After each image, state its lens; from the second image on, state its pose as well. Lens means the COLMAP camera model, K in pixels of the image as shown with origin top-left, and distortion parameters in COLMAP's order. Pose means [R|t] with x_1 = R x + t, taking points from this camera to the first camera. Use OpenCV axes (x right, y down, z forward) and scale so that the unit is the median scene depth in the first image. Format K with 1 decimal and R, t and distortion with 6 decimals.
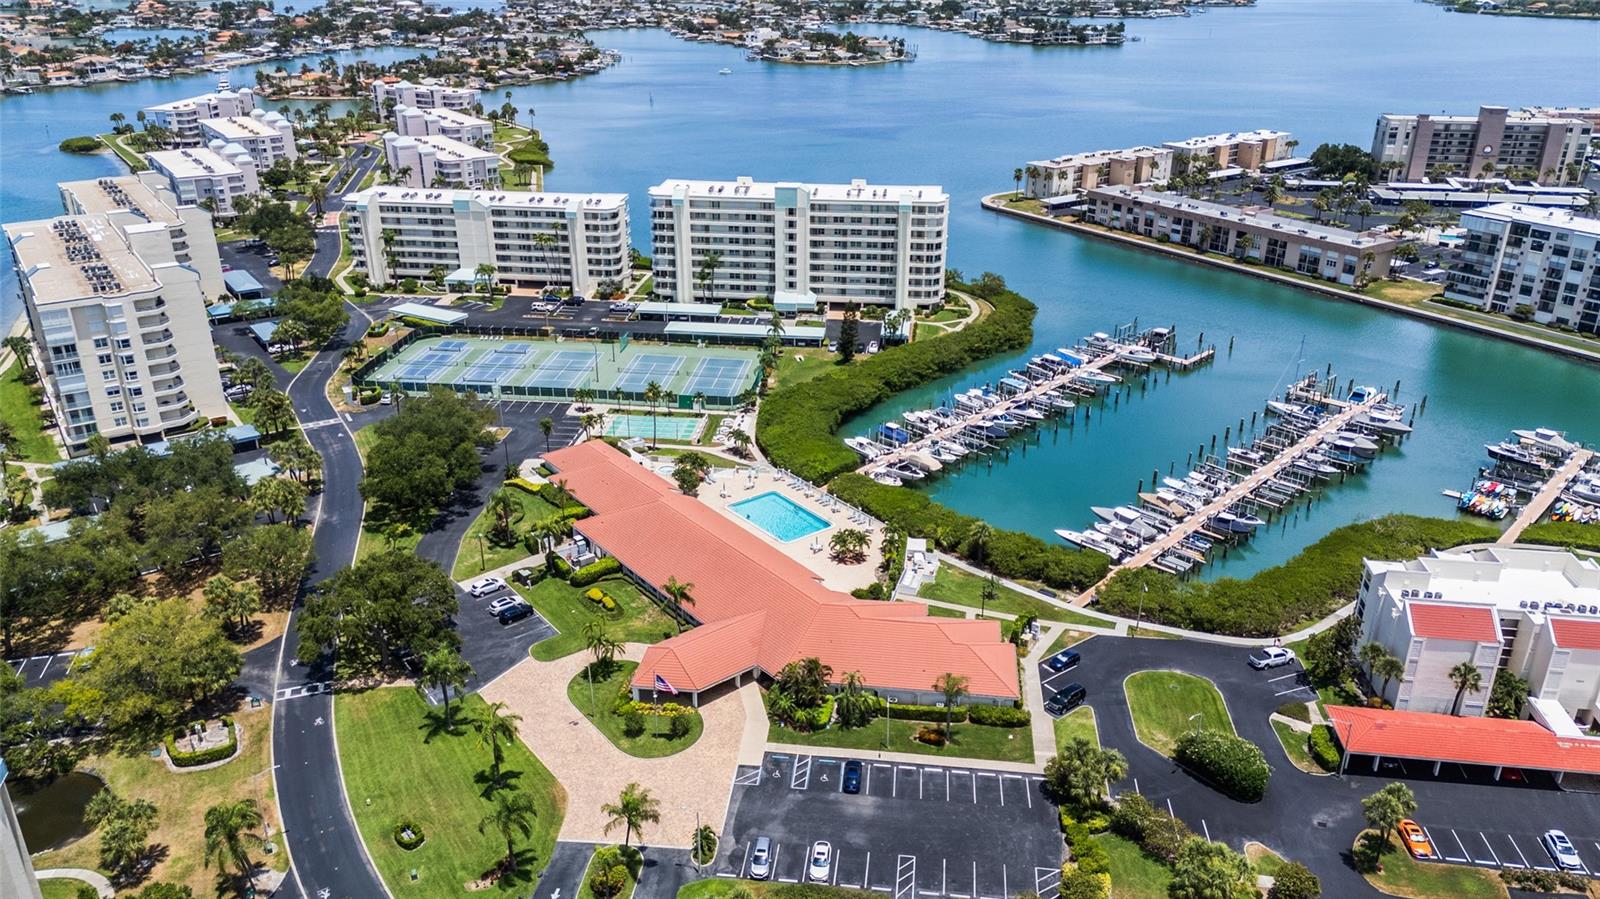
lens RADIAL K [[1171.7, 0, 800.0], [0, 1171.7, 449.5], [0, 0, 1]] dist [0.081222, -0.081348]
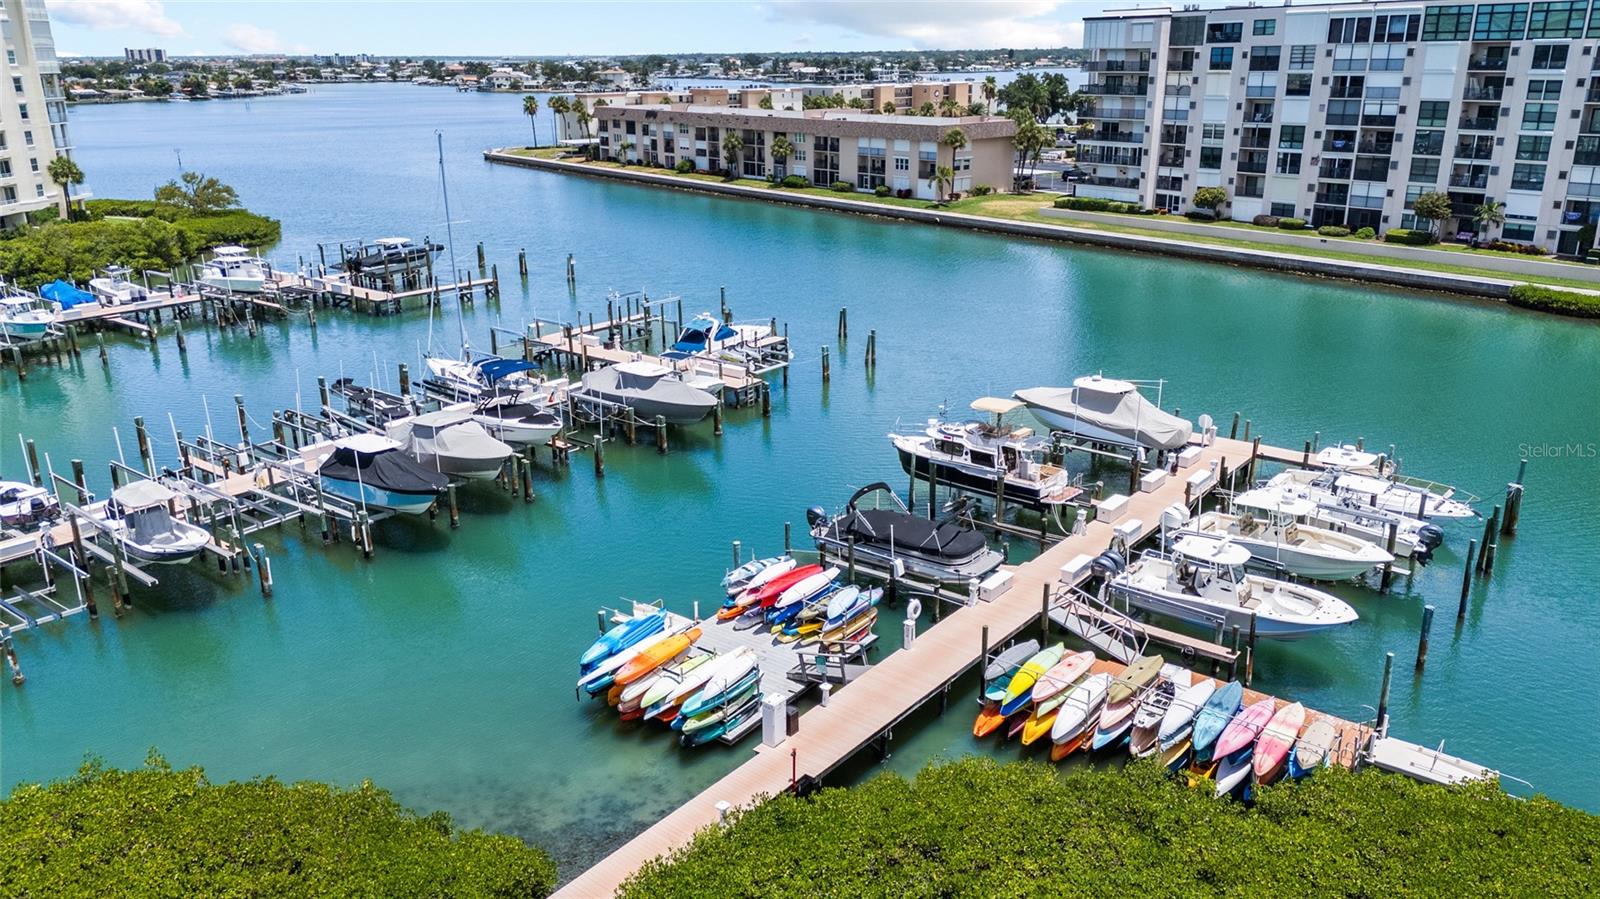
lens RADIAL K [[1171.7, 0, 800.0], [0, 1171.7, 449.5], [0, 0, 1]] dist [0.081222, -0.081348]
pose [[0.996597, -0.039822, 0.072166, 0.401272], [0.045981, 0.995252, -0.085788, 0.017554], [-0.068407, 0.088814, 0.993696, 0.543228]]
